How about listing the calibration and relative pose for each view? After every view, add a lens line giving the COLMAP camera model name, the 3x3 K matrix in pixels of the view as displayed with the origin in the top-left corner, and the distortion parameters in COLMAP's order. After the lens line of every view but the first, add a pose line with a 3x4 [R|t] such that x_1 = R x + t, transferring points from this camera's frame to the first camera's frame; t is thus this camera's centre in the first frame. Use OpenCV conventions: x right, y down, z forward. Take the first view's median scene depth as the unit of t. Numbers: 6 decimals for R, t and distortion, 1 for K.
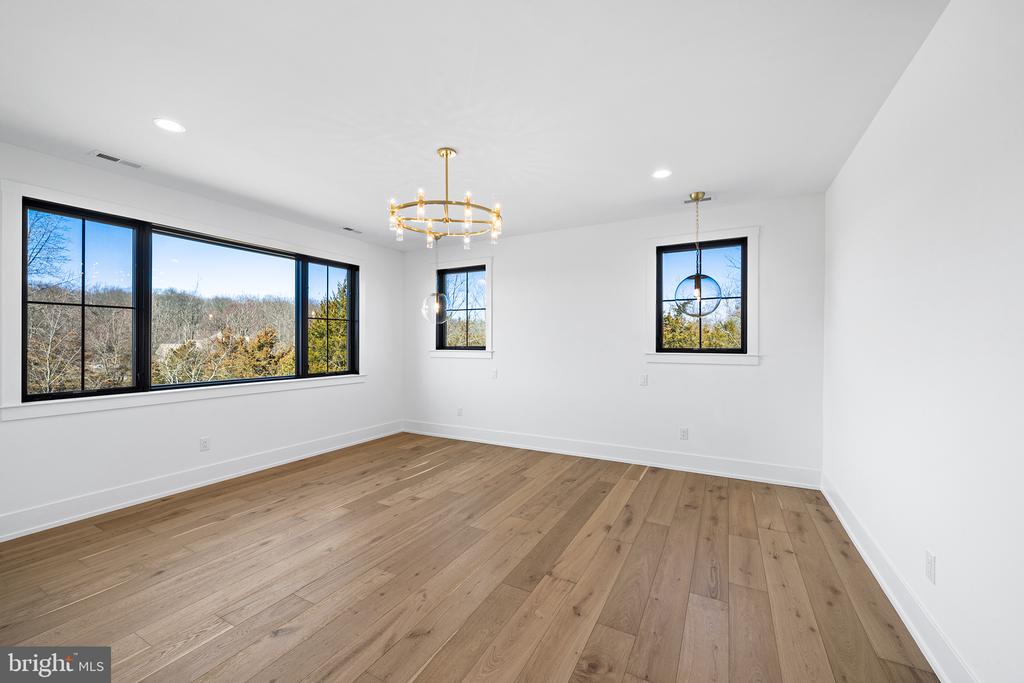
lens RADIAL K [[412.4, 0, 508.0], [0, 412.4, 341.1], [0, 0, 1]] dist [-0.008075, 0.000075]
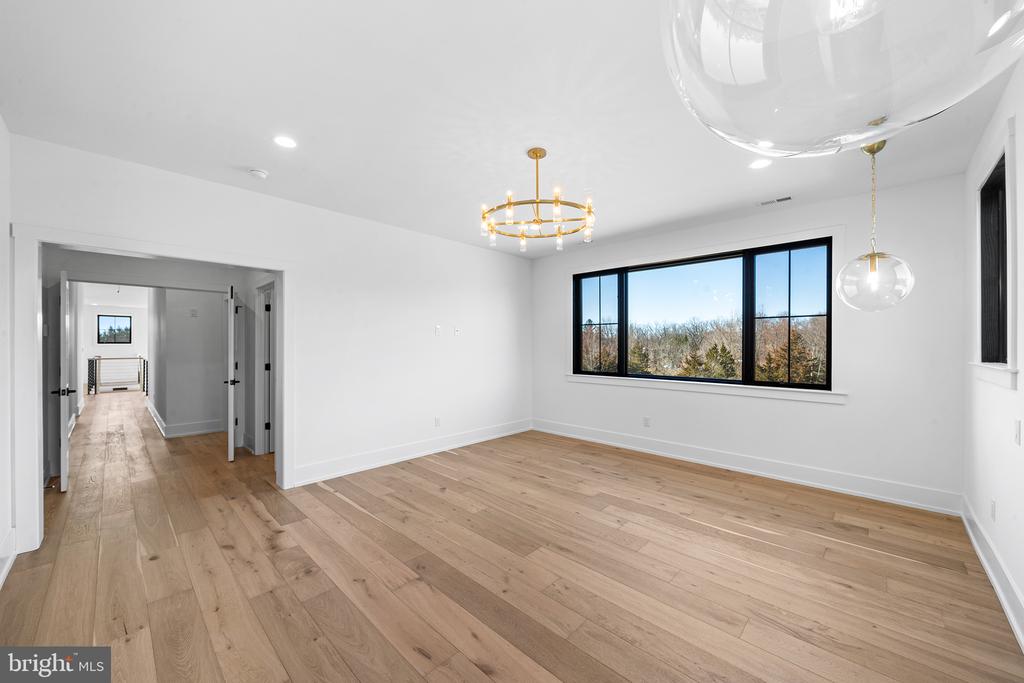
lens RADIAL K [[398.9, 0, 523.1], [0, 398.9, 346.5], [0, 0, 1]] dist [-0.003232, -0.000164]
pose [[-0.274027, 0.006865, -0.961697, 0.671452], [0.001059, 0.999976, 0.006836, -0.002244], [0.961721, 0.000855, -0.274028, 1.057001]]
